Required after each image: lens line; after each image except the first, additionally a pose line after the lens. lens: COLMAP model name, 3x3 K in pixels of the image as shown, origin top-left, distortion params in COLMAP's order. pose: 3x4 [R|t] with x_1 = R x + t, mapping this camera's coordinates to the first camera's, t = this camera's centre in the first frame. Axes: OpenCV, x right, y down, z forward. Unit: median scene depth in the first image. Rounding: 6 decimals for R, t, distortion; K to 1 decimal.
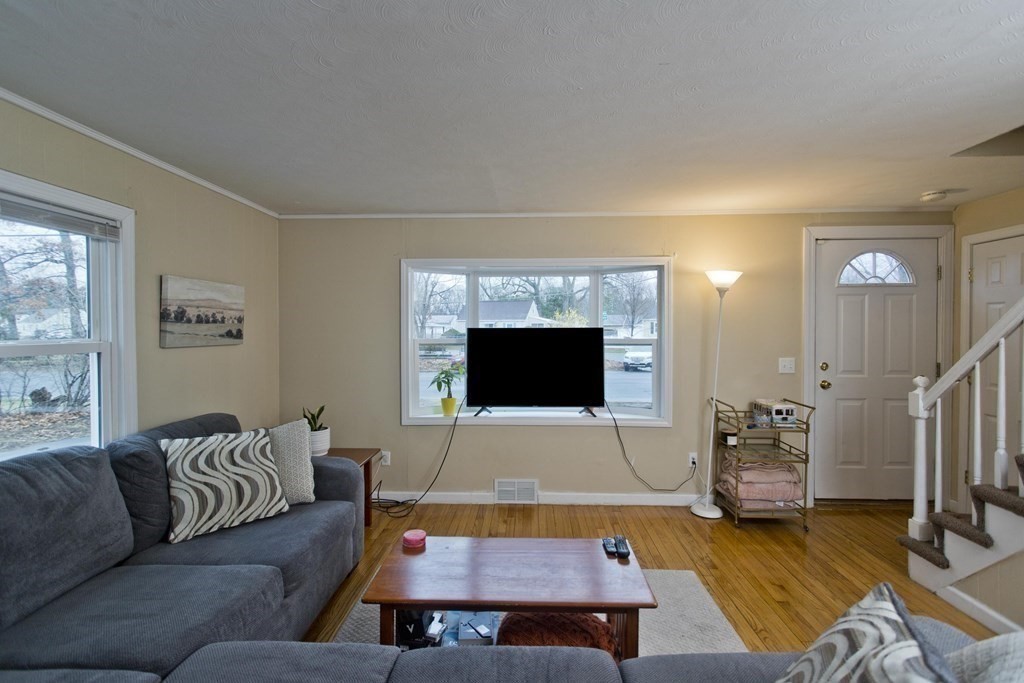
lens RADIAL K [[486.0, 0, 513.3], [0, 486.0, 337.9], [0, 0, 1]] dist [0.002215, 0.000746]
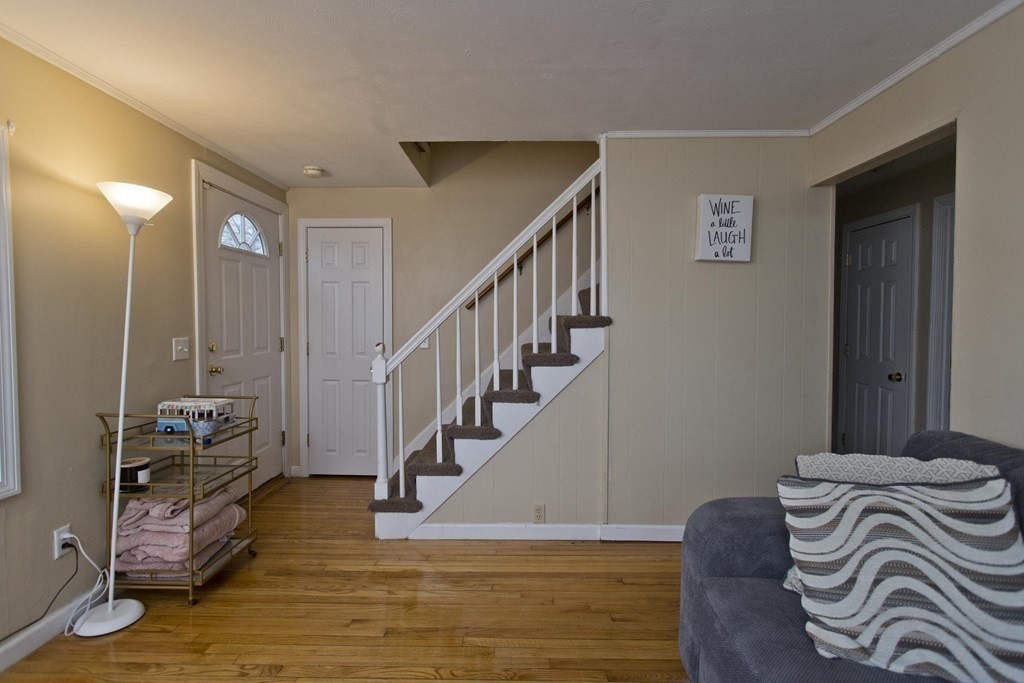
lens RADIAL K [[486.0, 0, 503.2], [0, 486.0, 337.6], [0, 0, 1]] dist [0.002215, 0.000746]
pose [[-0.019184, -0.033518, 0.999254, -0.182772], [0.017007, 0.999282, 0.033845, 0.028747], [-0.999671, 0.017644, -0.018601, 0.646048]]
